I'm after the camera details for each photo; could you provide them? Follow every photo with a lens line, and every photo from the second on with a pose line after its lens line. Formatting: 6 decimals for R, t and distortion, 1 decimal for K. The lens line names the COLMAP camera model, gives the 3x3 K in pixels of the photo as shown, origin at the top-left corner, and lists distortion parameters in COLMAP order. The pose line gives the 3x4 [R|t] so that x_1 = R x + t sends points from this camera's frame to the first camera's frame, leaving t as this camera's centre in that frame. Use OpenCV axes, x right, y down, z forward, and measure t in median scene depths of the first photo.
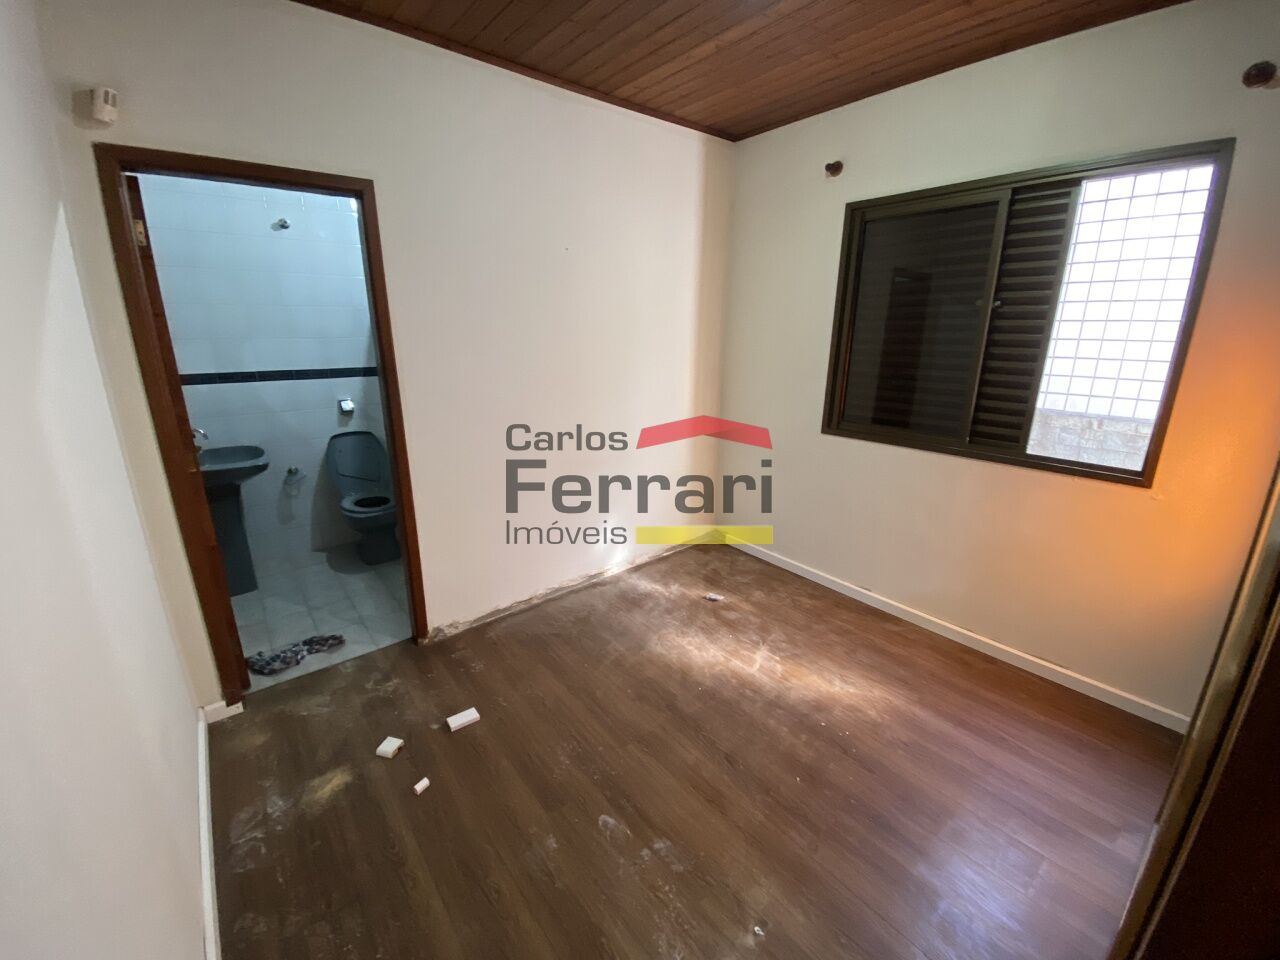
lens RADIAL K [[513.7, 0, 638.3], [0, 513.7, 470.0], [0, 0, 1]] dist [-0.021067, -0.006541]
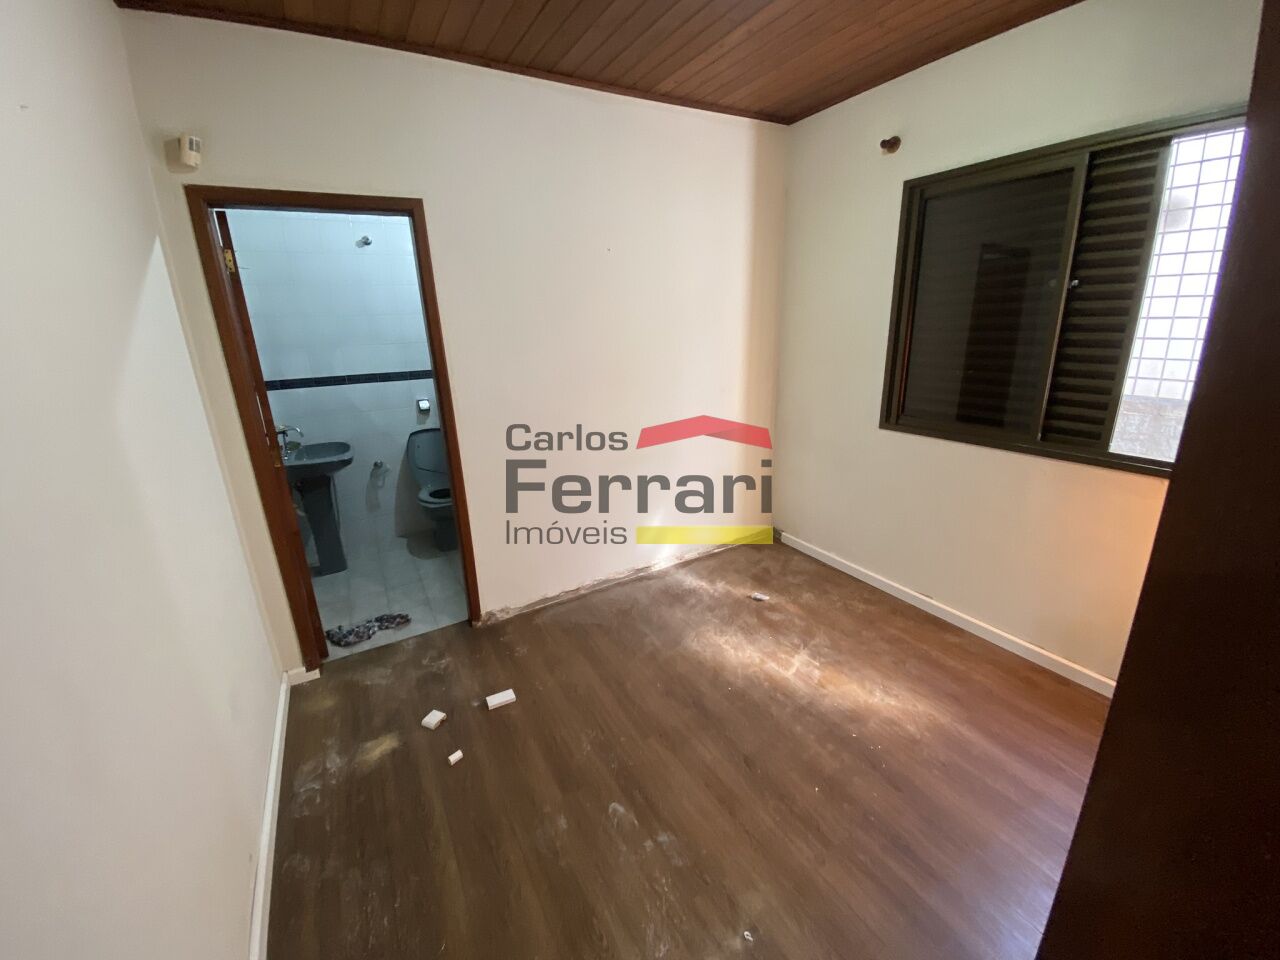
lens RADIAL K [[513.7, 0, 636.5], [0, 513.7, 470.2], [0, 0, 1]] dist [-0.021067, -0.006541]
pose [[0.985427, 0.008761, -0.169872, 0.106309], [-0.006146, 0.999854, 0.015918, -0.010300], [0.169986, -0.014642, 0.985338, -0.001574]]
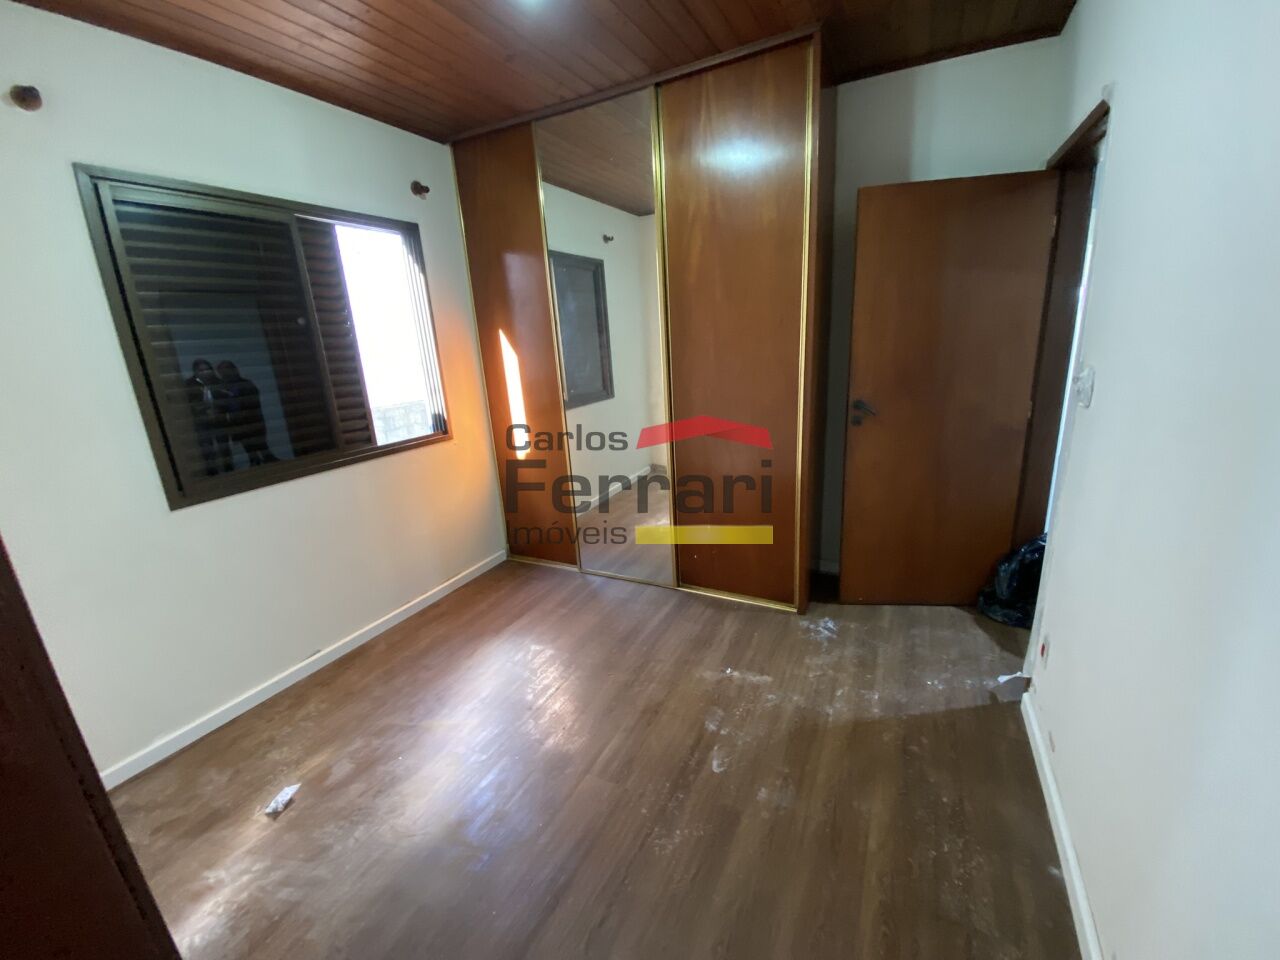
lens RADIAL K [[513.7, 0, 637.9], [0, 513.7, 475.2], [0, 0, 1]] dist [-0.021067, -0.006541]
pose [[-0.414924, -0.214065, 0.884315, -0.603330], [0.290828, 0.889736, 0.351835, -0.225673], [-0.862123, 0.403169, -0.306917, 0.890725]]
